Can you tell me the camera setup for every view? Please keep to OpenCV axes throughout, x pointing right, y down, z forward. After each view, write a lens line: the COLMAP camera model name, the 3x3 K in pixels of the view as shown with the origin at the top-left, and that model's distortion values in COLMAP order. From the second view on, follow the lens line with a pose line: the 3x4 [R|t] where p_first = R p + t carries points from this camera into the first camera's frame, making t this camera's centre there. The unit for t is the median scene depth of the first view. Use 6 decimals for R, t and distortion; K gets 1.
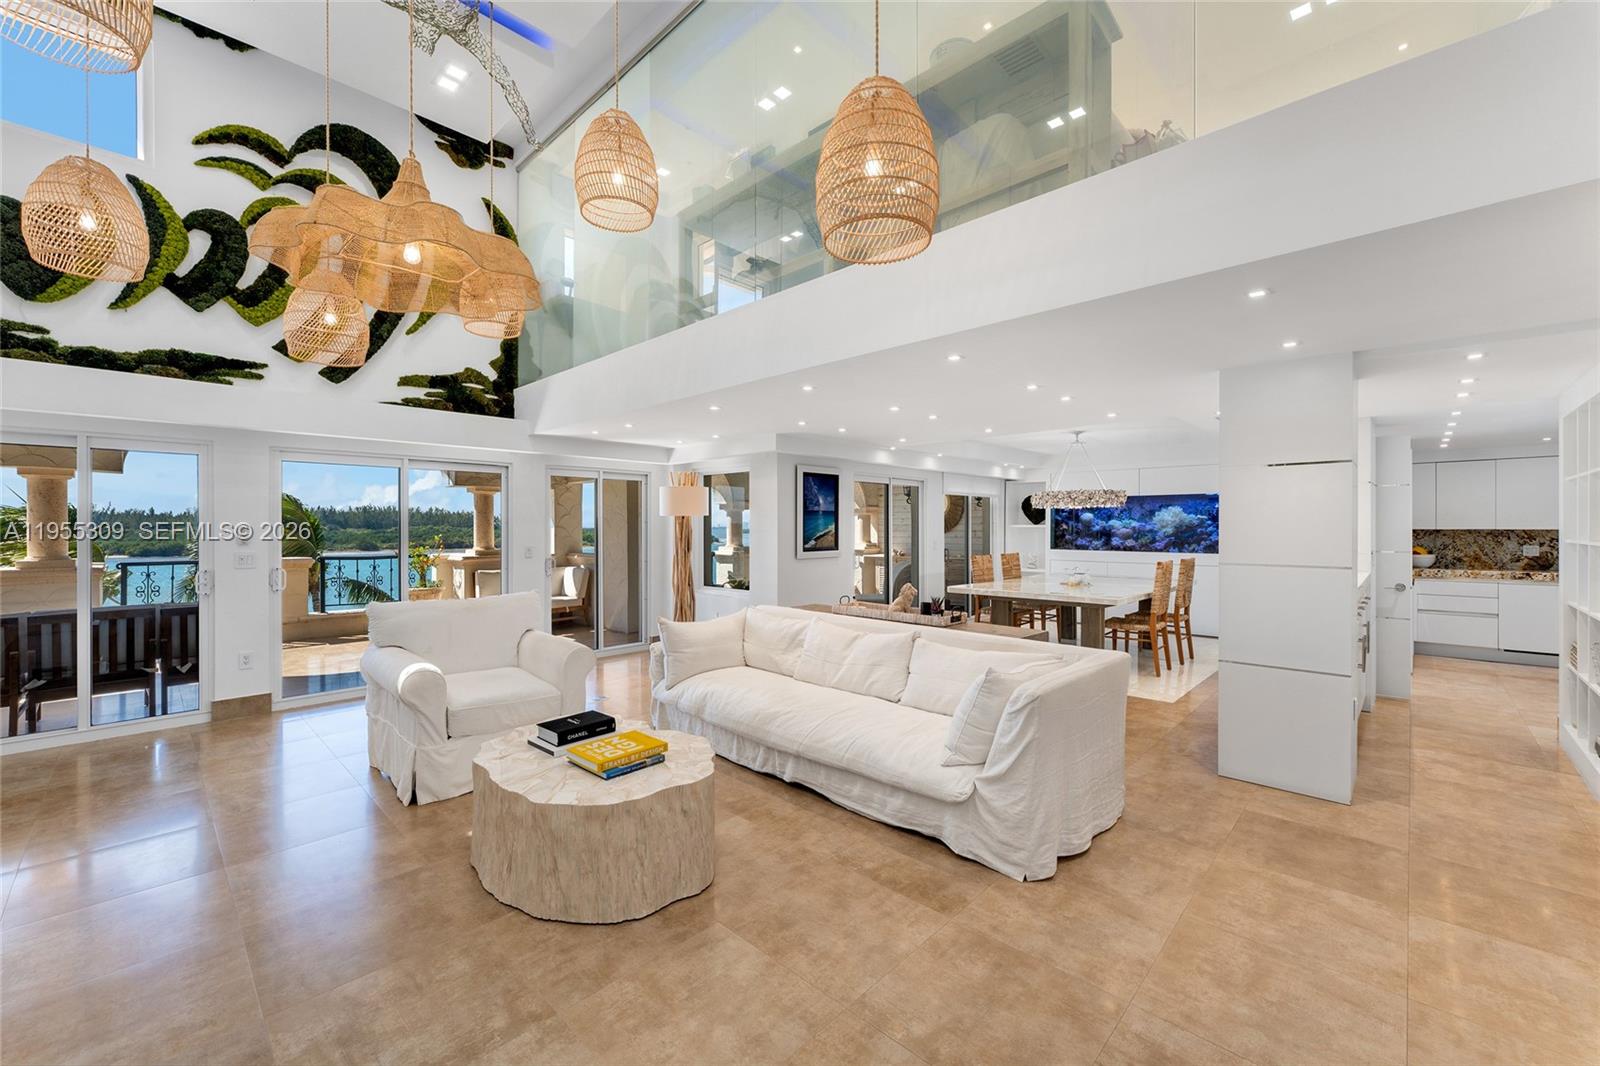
lens RADIAL K [[634.2, 0, 800.0], [0, 634.2, 533.0], [0, 0, 1]] dist [0.000318, 0.000176]
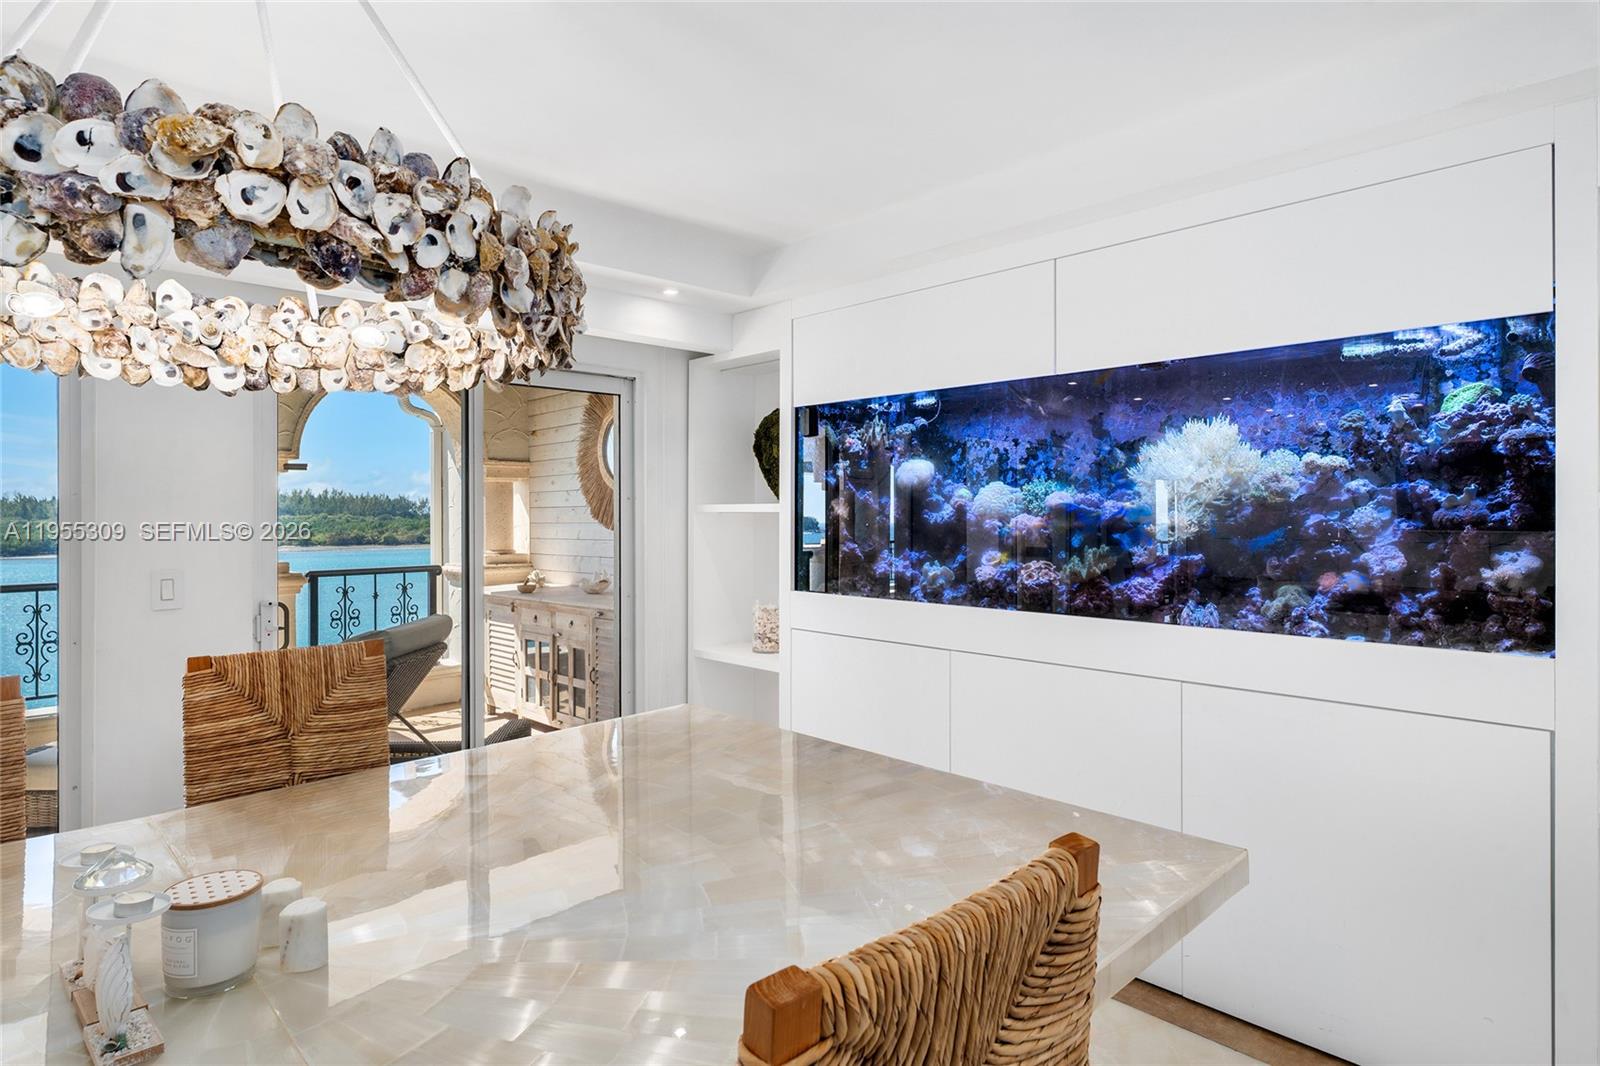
lens RADIAL K [[875.7, 0, 795.0], [0, 875.7, 515.4], [0, 0, 1]] dist [-0.000936, -0.000253]
pose [[0.999024, -0.004549, -0.043936, 0.564421], [0.004236, 0.999965, -0.007214, -0.006261], [0.043967, 0.007021, 0.999008, 0.840568]]
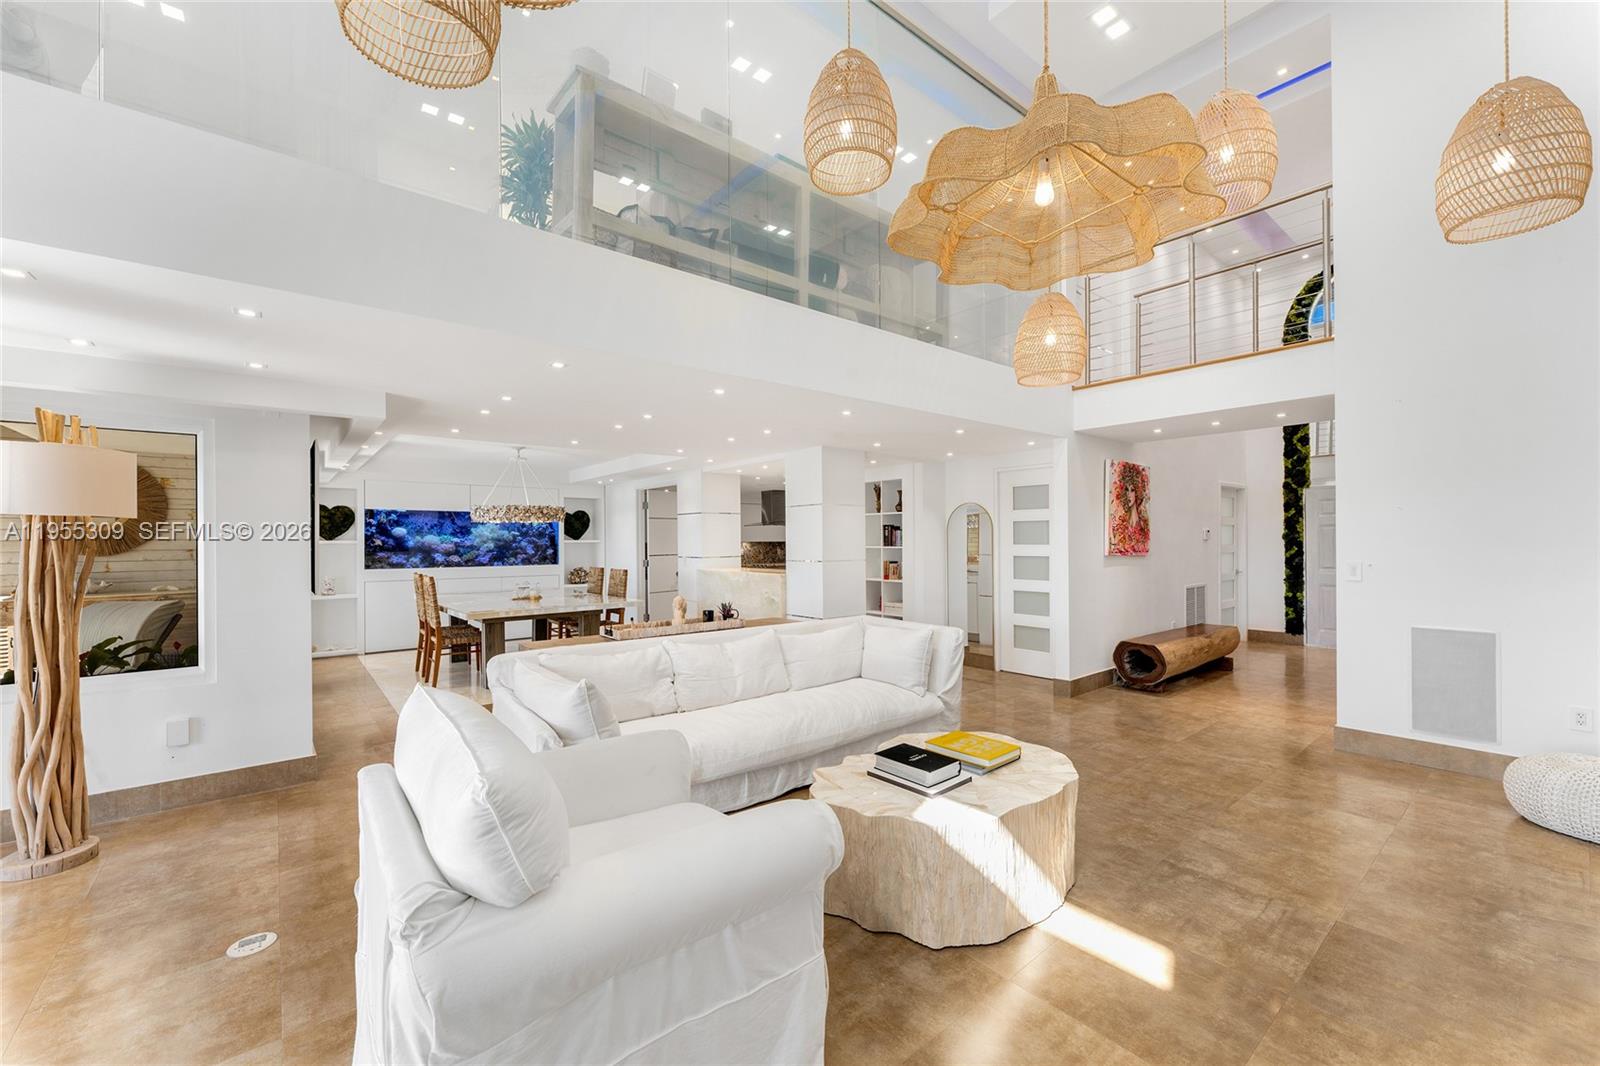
lens RADIAL K [[638.1, 0, 808.5], [0, 638.1, 542.9], [0, 0, 1]] dist [0.001714, 0.000073]
pose [[0.108622, -0.002971, 0.994079, -0.521669], [0.016220, 0.999868, 0.001216, -0.001574], [-0.993951, 0.015992, 0.108656, 0.438344]]
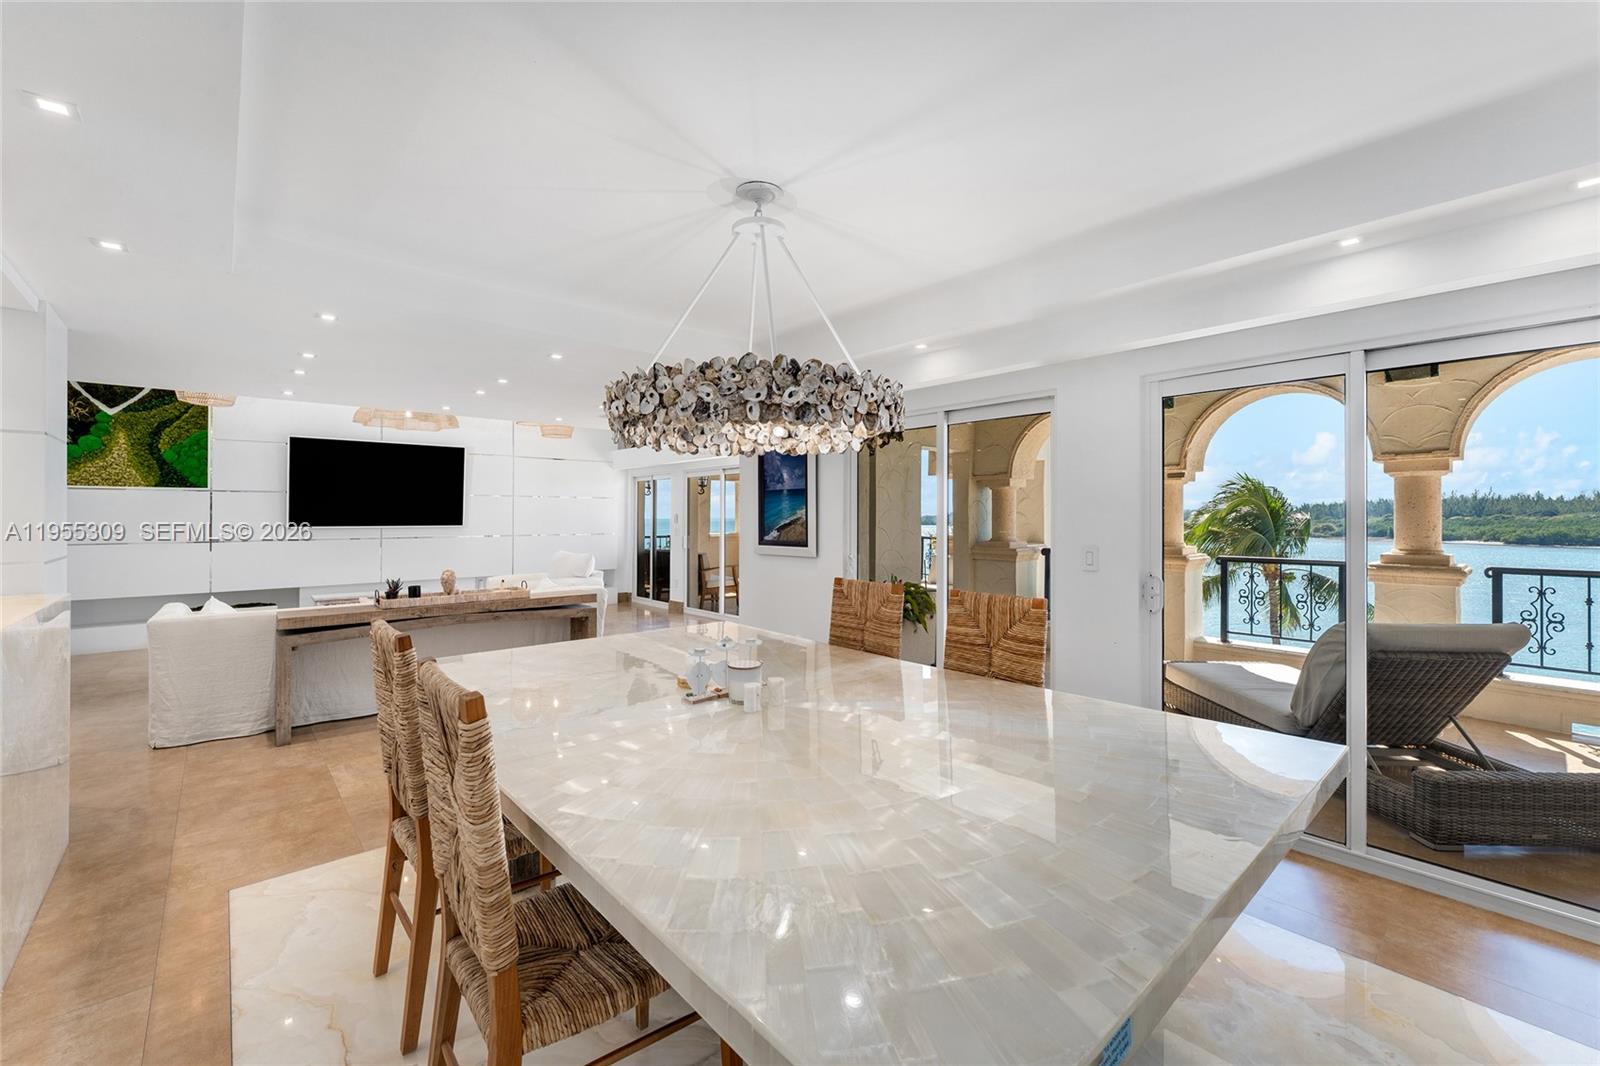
lens RADIAL K [[659.8, 0, 805.9], [0, 659.8, 493.3], [0, 0, 1]] dist [0.001368, 0.000338]
pose [[-0.085264, -0.031464, -0.995861, 0.754851], [-0.006661, 0.999497, -0.031009, -0.007707], [0.996336, 0.003989, -0.085430, 1.056950]]
